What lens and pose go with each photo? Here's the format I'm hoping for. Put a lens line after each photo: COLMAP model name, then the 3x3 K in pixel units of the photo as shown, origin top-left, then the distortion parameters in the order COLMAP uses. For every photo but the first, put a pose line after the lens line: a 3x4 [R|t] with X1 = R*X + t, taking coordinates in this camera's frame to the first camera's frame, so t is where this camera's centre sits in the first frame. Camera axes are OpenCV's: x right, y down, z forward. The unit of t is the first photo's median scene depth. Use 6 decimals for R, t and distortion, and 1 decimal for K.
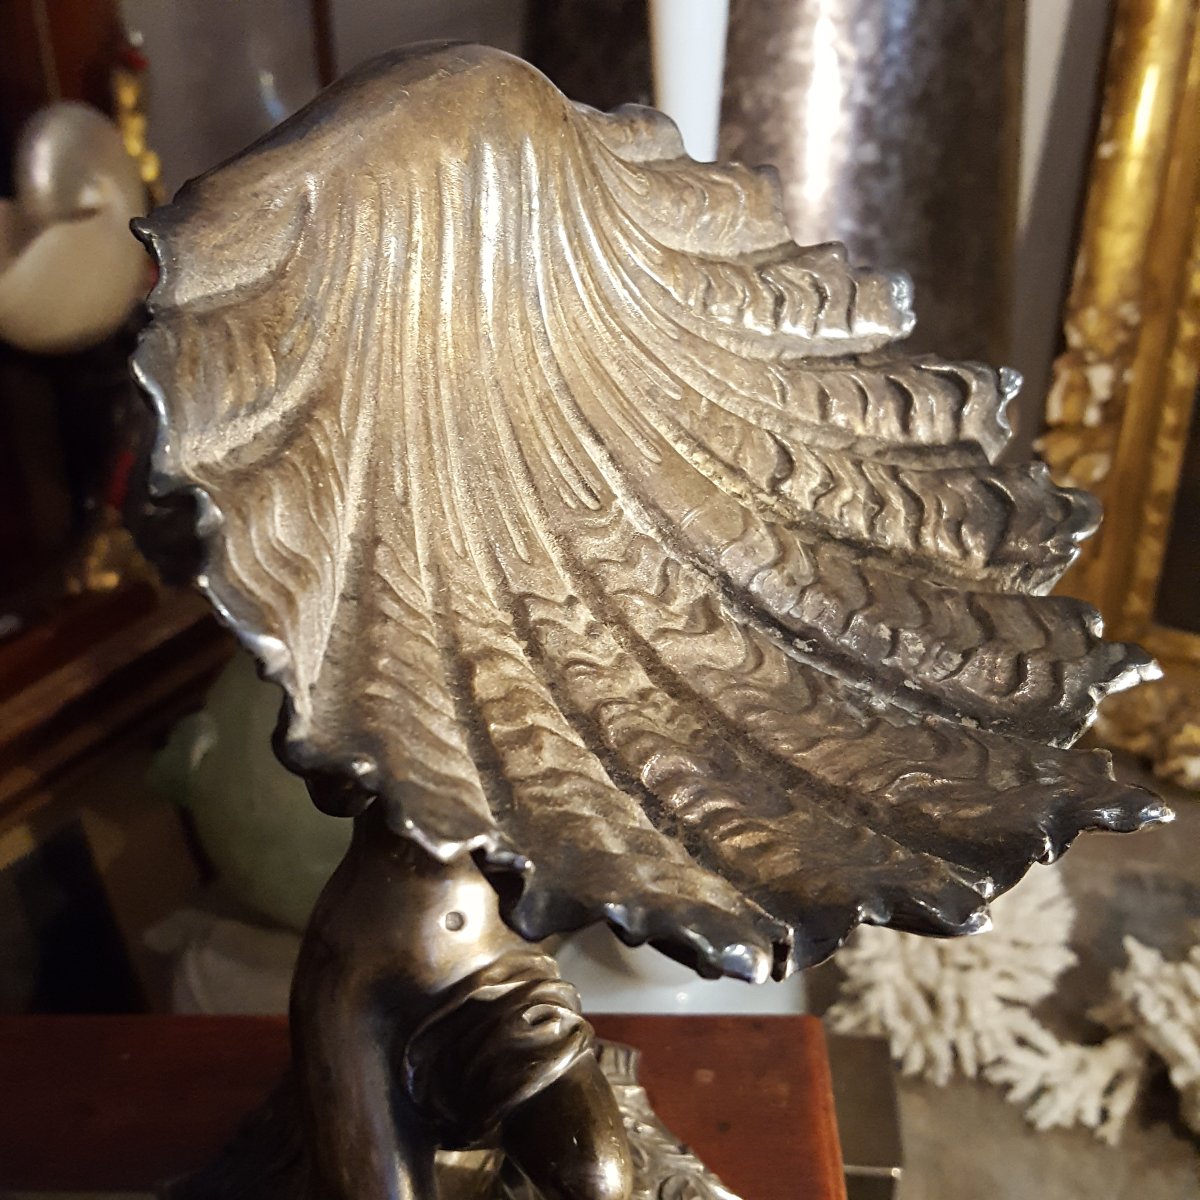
lens RADIAL K [[1644.8, 0, 620.7], [0, 1644.8, 602.5], [0, 0, 1]] dist [0.160241, -0.371084]
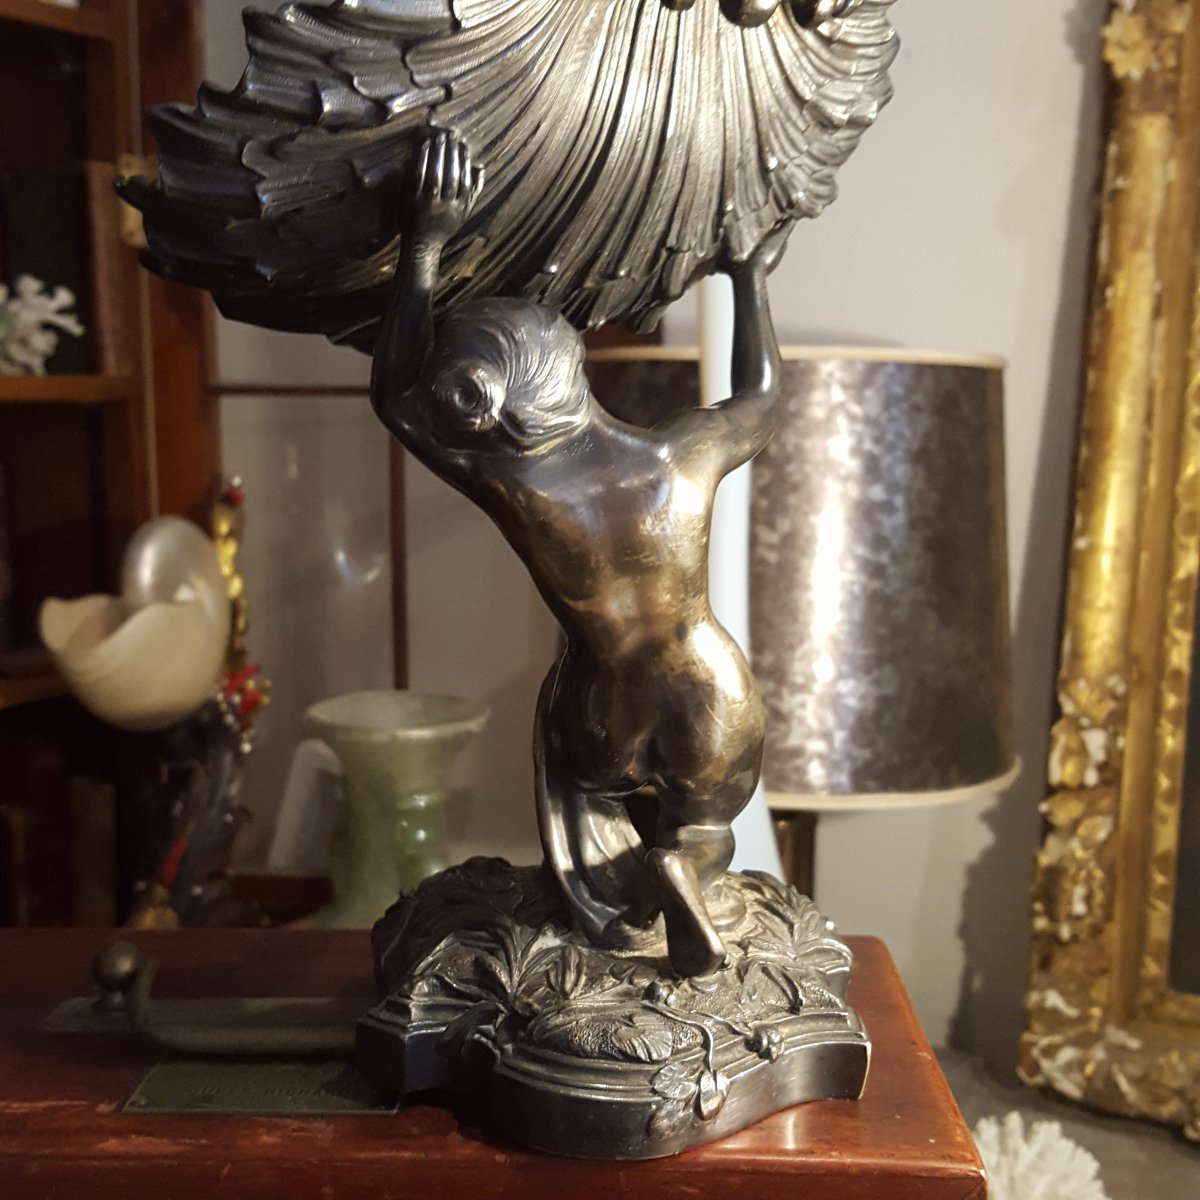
lens RADIAL K [[1636.2, 0, 600.0], [0, 1636.2, 600.0], [0, 0, 1]] dist [0.187723, -0.483299]
pose [[0.999758, 0.019035, -0.011041, -0.032751], [-0.021751, 0.930840, -0.364778, 0.228963], [0.003334, 0.364930, 0.931029, -0.057582]]
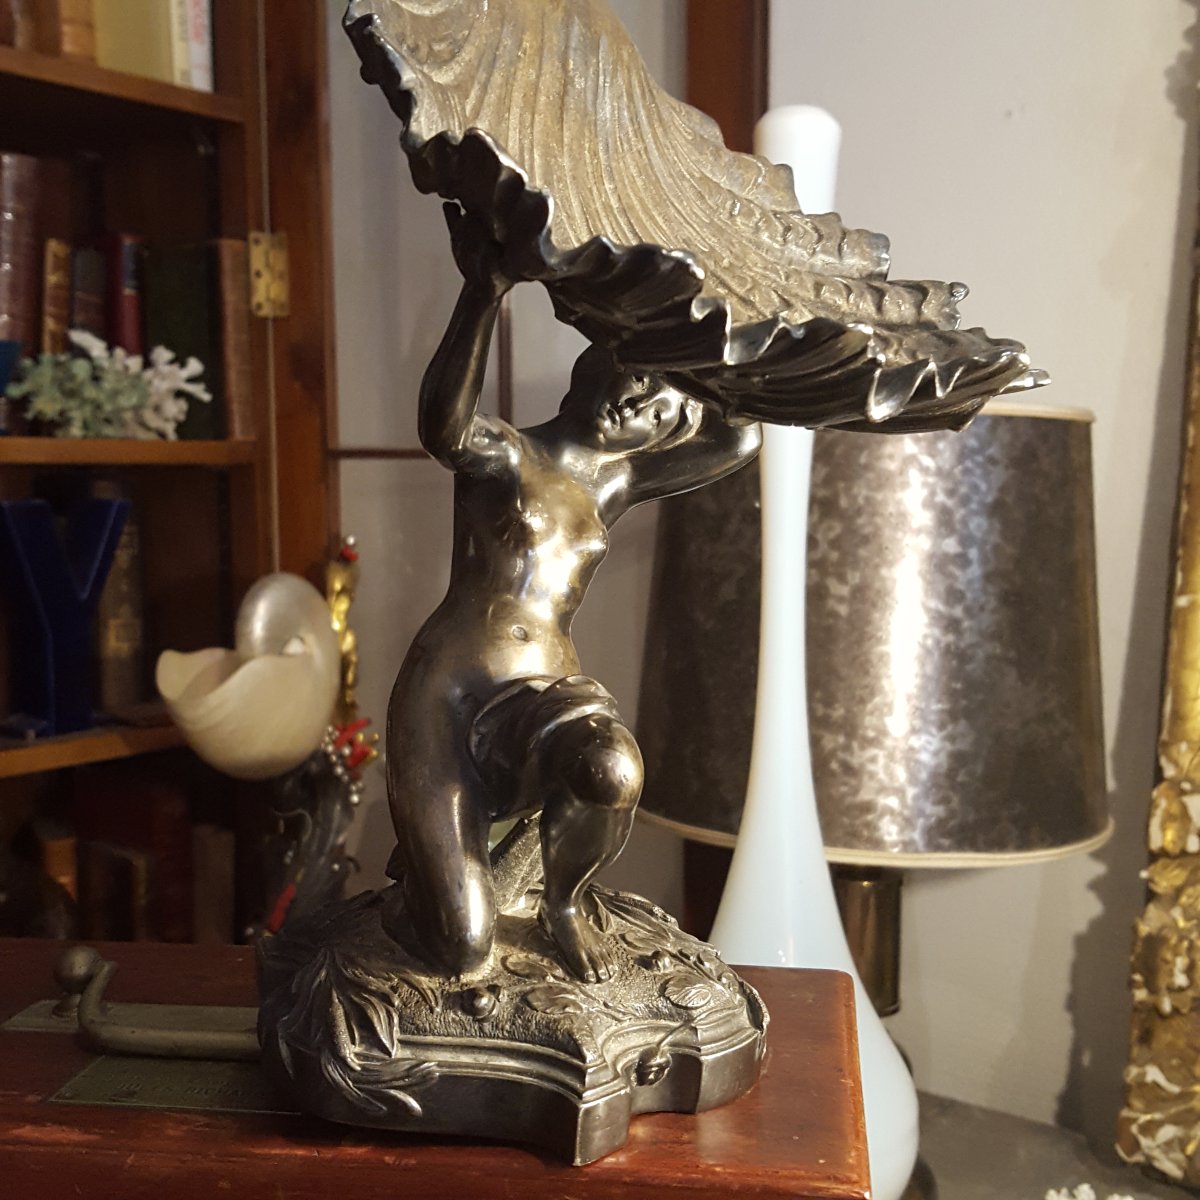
lens RADIAL K [[1629.2, 0, 587.8], [0, 1629.2, 599.0], [0, 0, 1]] dist [0.168261, -0.406289]
pose [[0.992187, 0.024234, -0.122383, 0.038324], [-0.071778, 0.913225, -0.401083, 0.242694], [0.102044, 0.406734, 0.907830, -0.054676]]
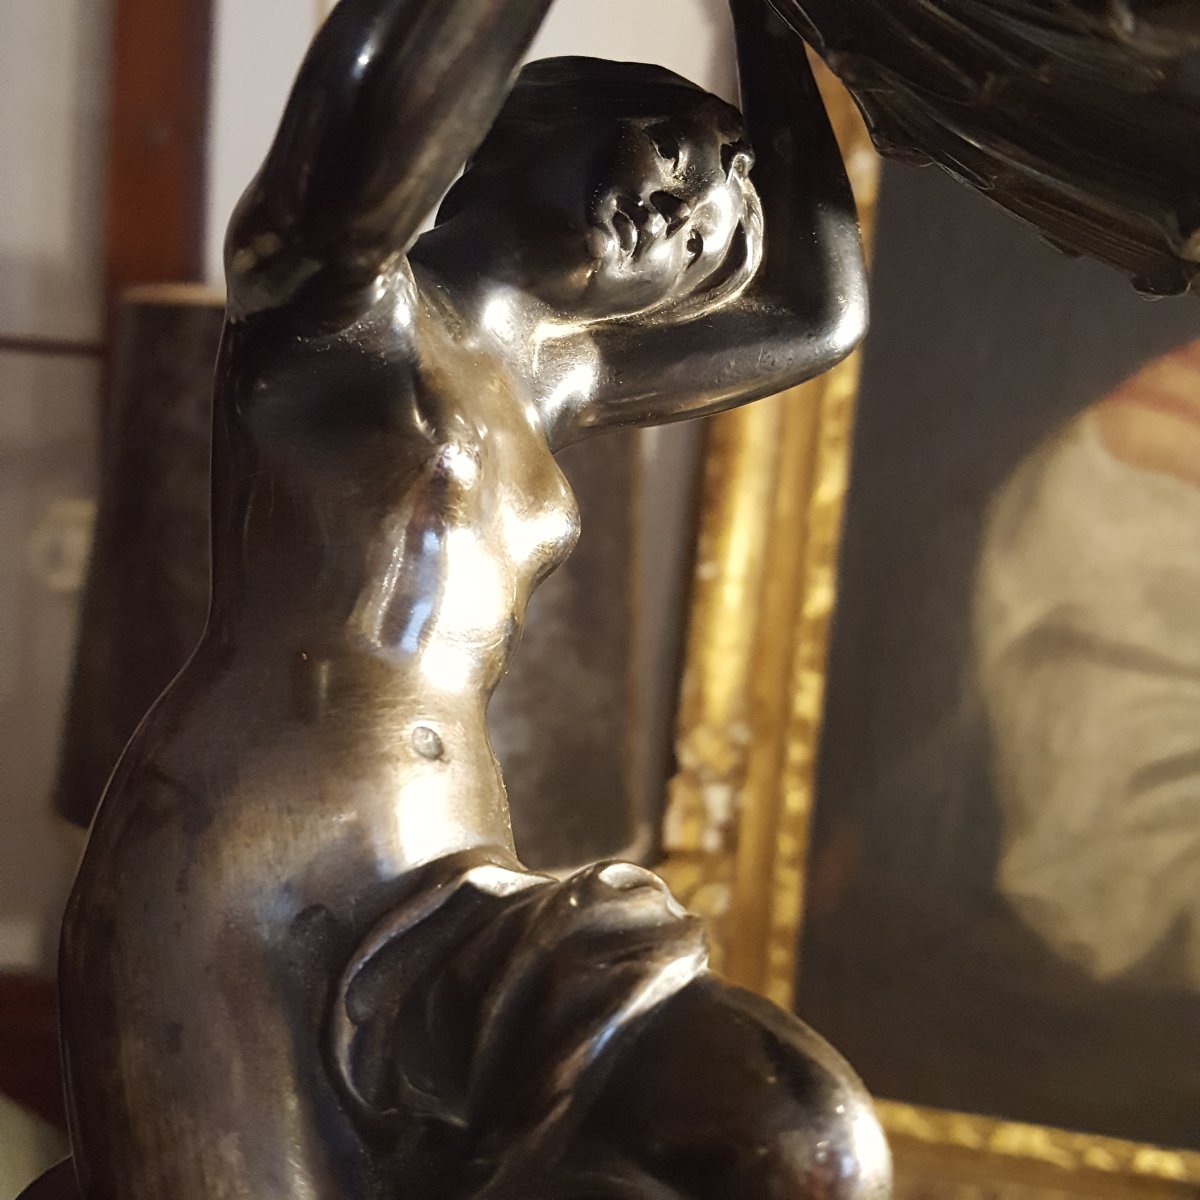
lens RADIAL K [[1636.2, 0, 600.0], [0, 1636.2, 600.0], [0, 0, 1]] dist [0.187723, -0.483299]
pose [[0.954301, 0.054027, 0.293922, -0.073109], [0.059835, 0.929065, -0.365044, 0.123335], [-0.292795, 0.365949, 0.883375, 0.187064]]
